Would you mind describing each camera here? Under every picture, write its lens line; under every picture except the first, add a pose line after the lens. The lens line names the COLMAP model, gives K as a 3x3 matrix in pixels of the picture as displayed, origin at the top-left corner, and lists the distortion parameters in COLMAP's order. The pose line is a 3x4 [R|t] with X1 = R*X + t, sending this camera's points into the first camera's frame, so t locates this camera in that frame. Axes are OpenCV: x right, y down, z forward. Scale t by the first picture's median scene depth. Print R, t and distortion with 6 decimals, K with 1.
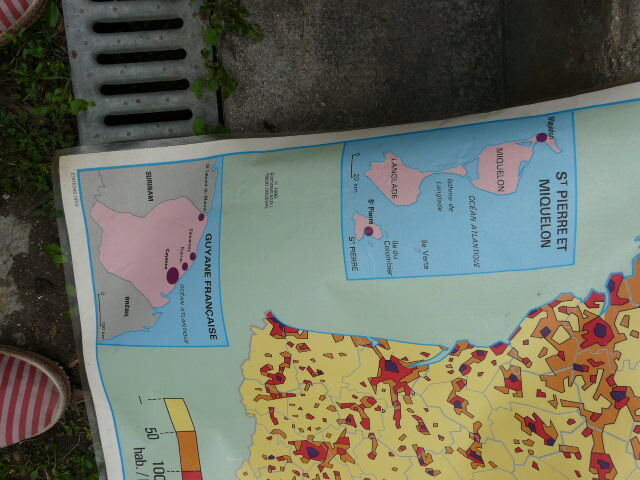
lens RADIAL K [[529.3, 0, 320.0], [0, 529.3, 240.0], [0, 0, 1]] dist [-0.090050, 0.099347]
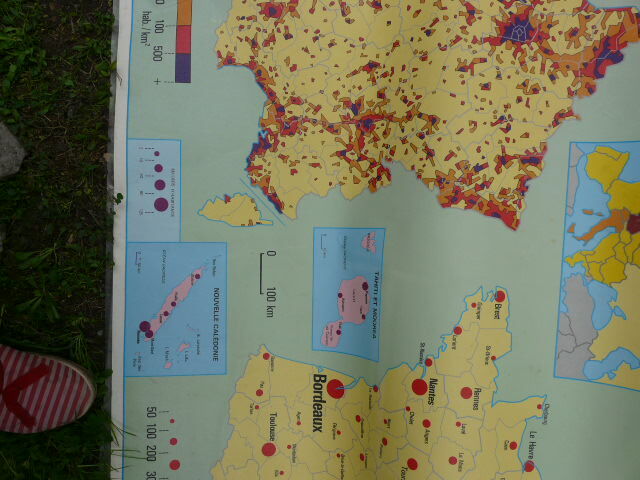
lens RADIAL K [[529.3, 0, 320.0], [0, 529.3, 240.0], [0, 0, 1]] dist [-0.090050, 0.099347]
pose [[0.979105, 0.130676, 0.155813, -0.031153], [-0.107203, 0.982769, -0.150572, 1.406632], [-0.172805, 0.130722, 0.976243, -0.455185]]
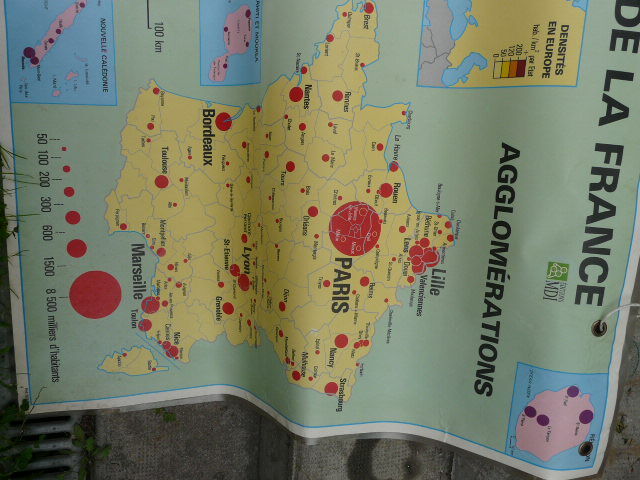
lens RADIAL K [[529.3, 0, 320.0], [0, 529.3, 240.0], [0, 0, 1]] dist [-0.090050, 0.099347]
pose [[0.949465, 0.084917, 0.302169, 0.150933], [-0.086706, 0.996206, -0.007513, 2.013384], [-0.301660, -0.019066, 0.953225, -0.568706]]
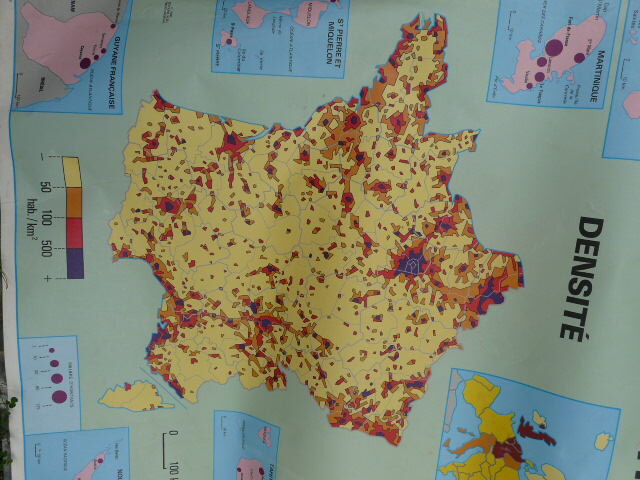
lens RADIAL K [[529.3, 0, 320.0], [0, 529.3, 240.0], [0, 0, 1]] dist [-0.090050, 0.099347]
pose [[0.945896, 0.116649, 0.302776, -0.054090], [-0.115644, 0.993062, -0.021311, 0.533573], [-0.303161, -0.014856, 0.952823, -0.570834]]
